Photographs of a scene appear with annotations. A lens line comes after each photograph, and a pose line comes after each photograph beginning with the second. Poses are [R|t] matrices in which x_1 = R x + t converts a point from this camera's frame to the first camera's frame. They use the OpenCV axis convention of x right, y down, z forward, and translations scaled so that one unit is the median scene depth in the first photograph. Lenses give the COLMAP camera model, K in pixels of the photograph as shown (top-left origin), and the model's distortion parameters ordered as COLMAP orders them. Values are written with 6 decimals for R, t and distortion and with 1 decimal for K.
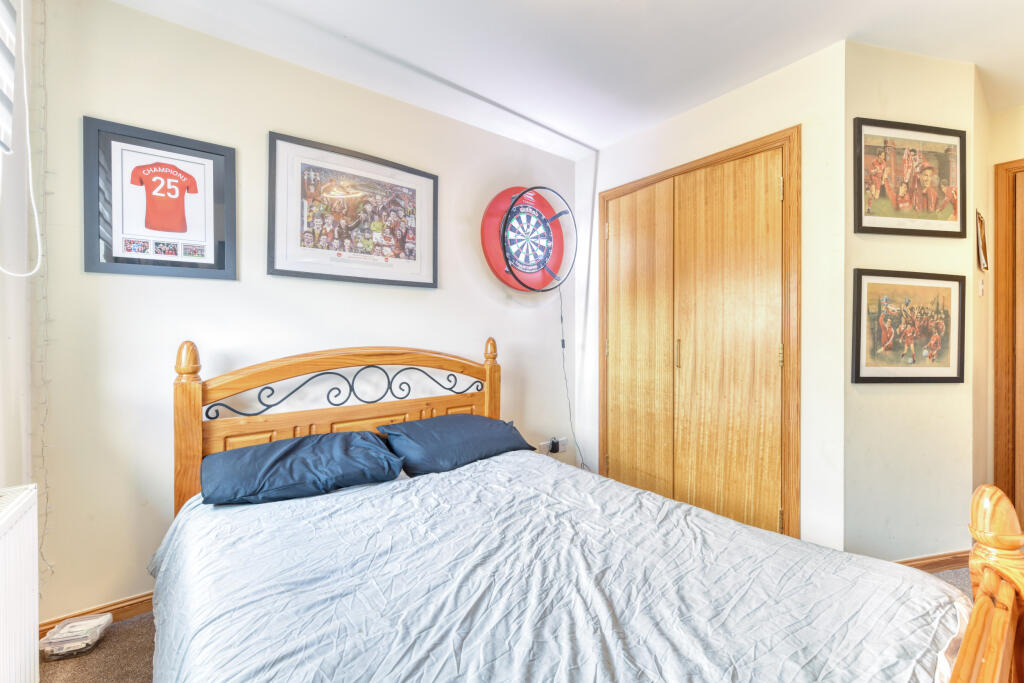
lens RADIAL K [[411.9, 0, 548.9], [0, 411.9, 330.3], [0, 0, 1]] dist [-0.000263, -0.004014]
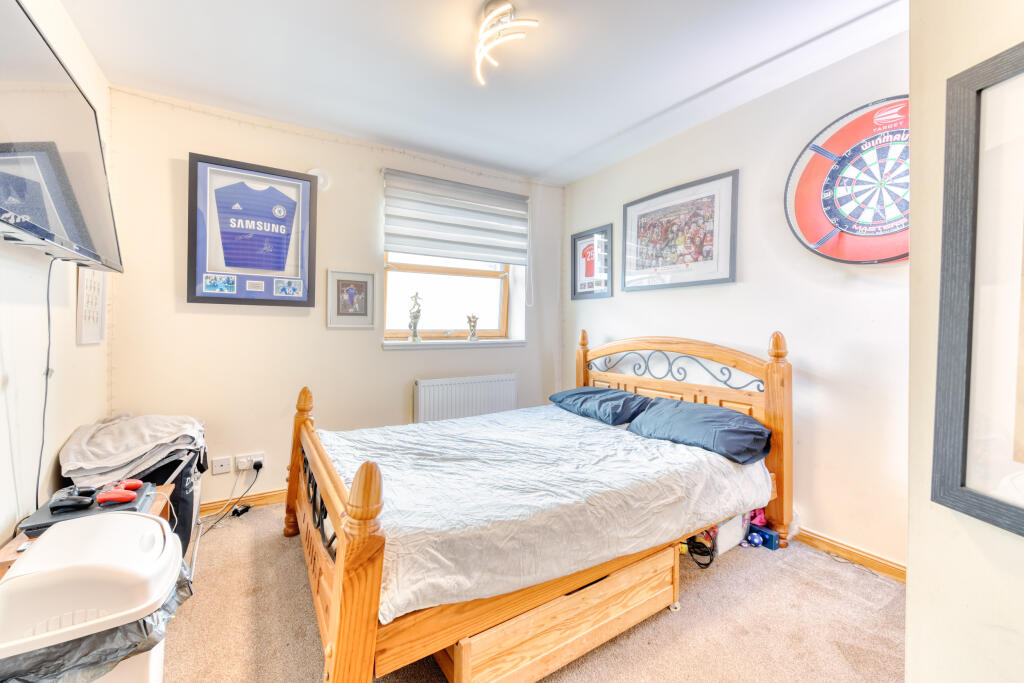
lens RADIAL K [[402.5, 0, 499.6], [0, 402.5, 330.7], [0, 0, 1]] dist [-0.002542, -0.000876]
pose [[-0.125017, 0.003469, -0.992149, 1.015090], [-0.003855, 0.999985, 0.003982, 0.019618], [0.992147, 0.004322, -0.125002, 0.727136]]
